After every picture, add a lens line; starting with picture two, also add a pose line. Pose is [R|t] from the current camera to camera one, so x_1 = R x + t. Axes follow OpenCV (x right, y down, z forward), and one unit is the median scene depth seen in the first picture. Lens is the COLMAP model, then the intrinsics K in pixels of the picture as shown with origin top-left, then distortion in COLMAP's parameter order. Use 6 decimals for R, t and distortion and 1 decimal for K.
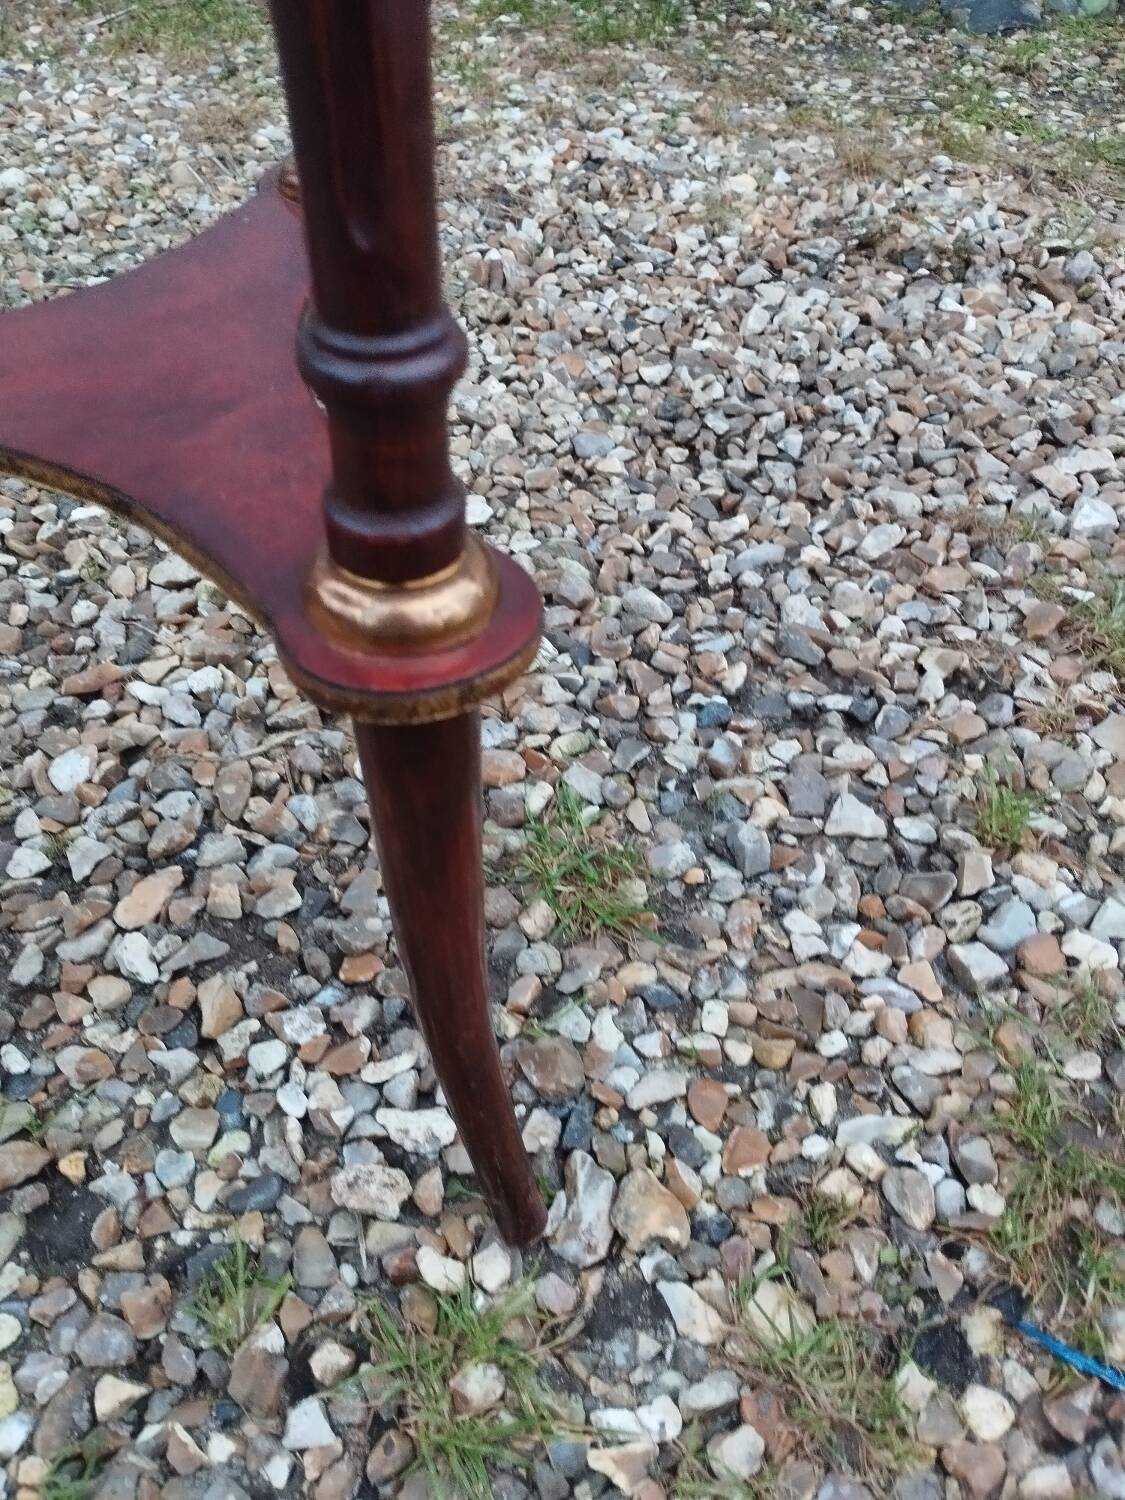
lens RADIAL K [[1272.3, 0, 560.9], [0, 1272.3, 748.6], [0, 0, 1]] dist [0.063636, -0.083546]
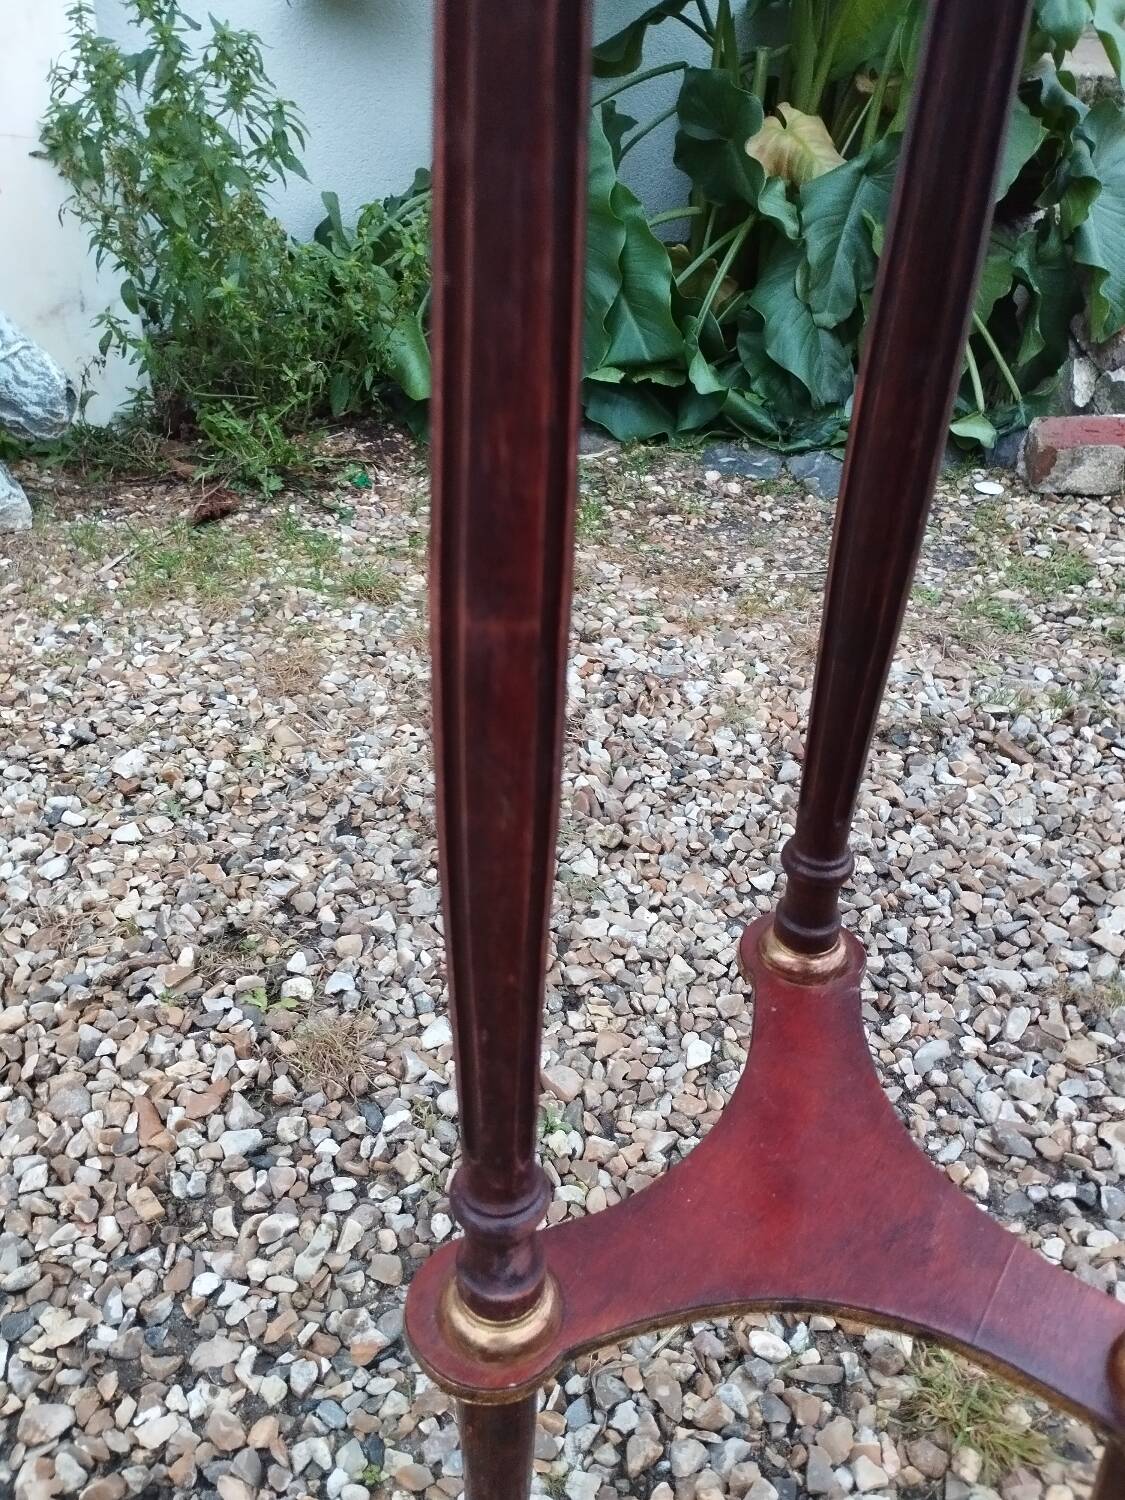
lens RADIAL K [[1272.3, 0, 560.1], [0, 1272.3, 734.6], [0, 0, 1]] dist [0.063636, -0.083546]
pose [[0.972992, -0.125579, 0.193694, -0.475010], [0.163057, 0.967831, -0.191613, -0.322151], [-0.163401, 0.218021, 0.962168, -0.245538]]
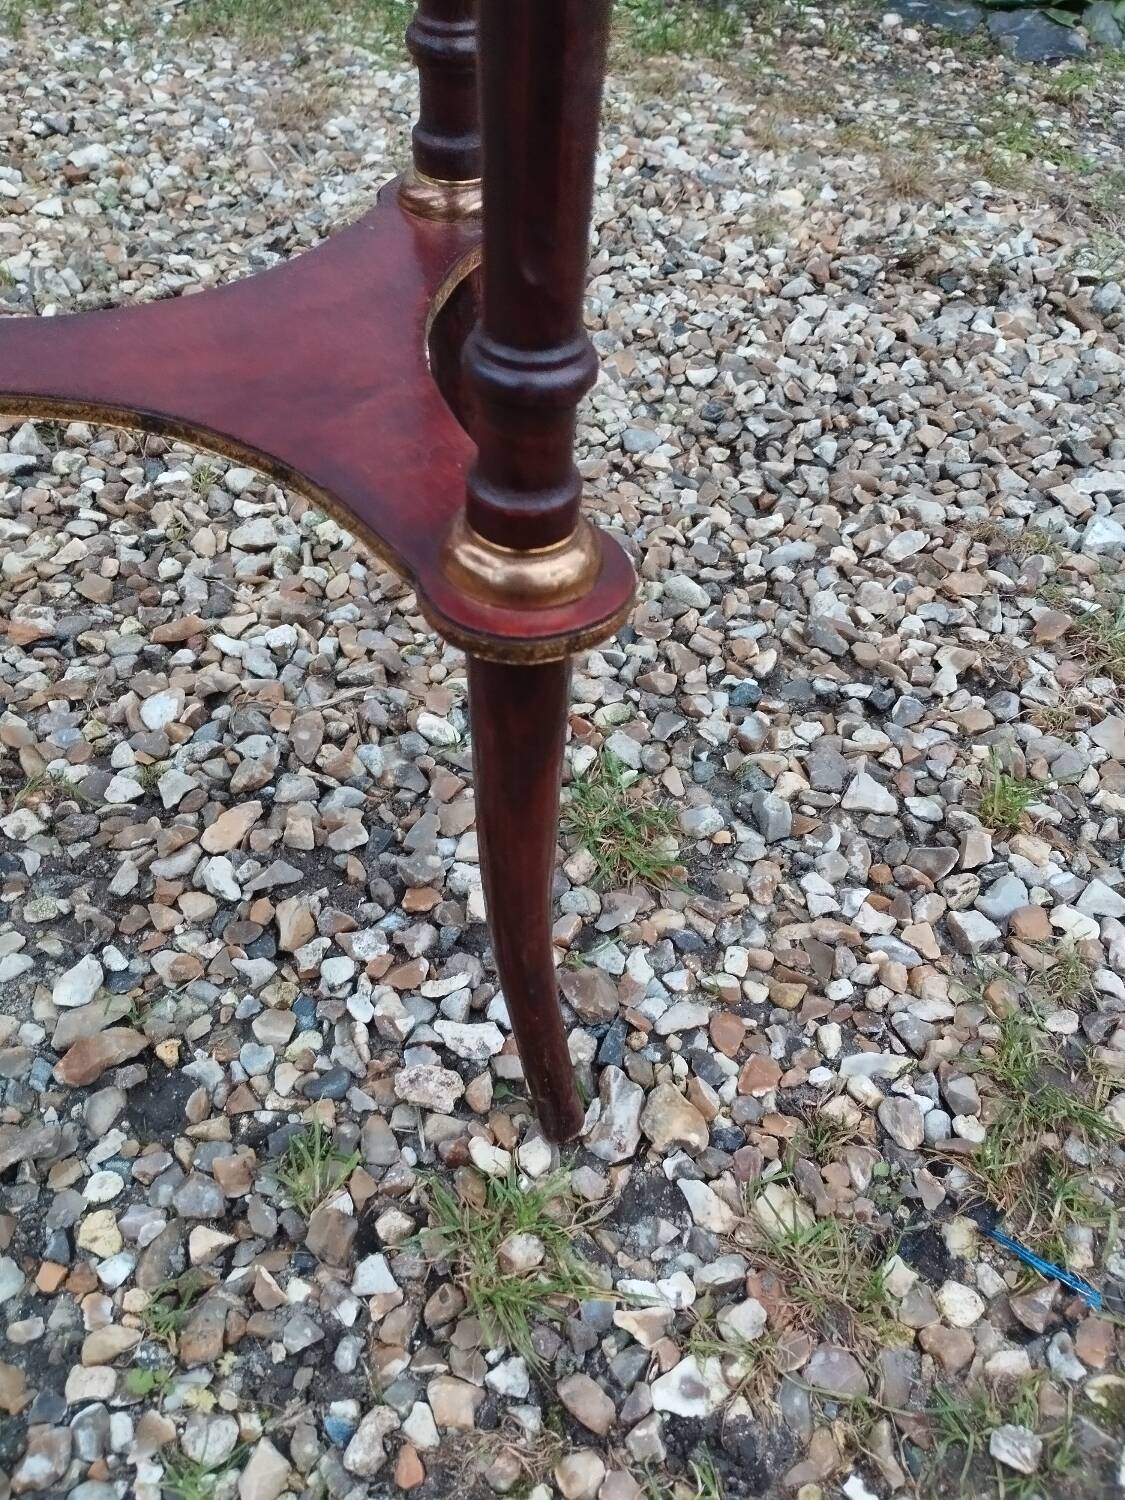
lens RADIAL K [[1272.3, 0, 556.8], [0, 1272.3, 761.3], [0, 0, 1]] dist [0.063636, -0.083546]
pose [[0.998327, 0.057794, -0.001708, -0.036161], [-0.057762, 0.998218, 0.014961, 0.023347], [0.002570, -0.014837, 0.999887, -0.093773]]
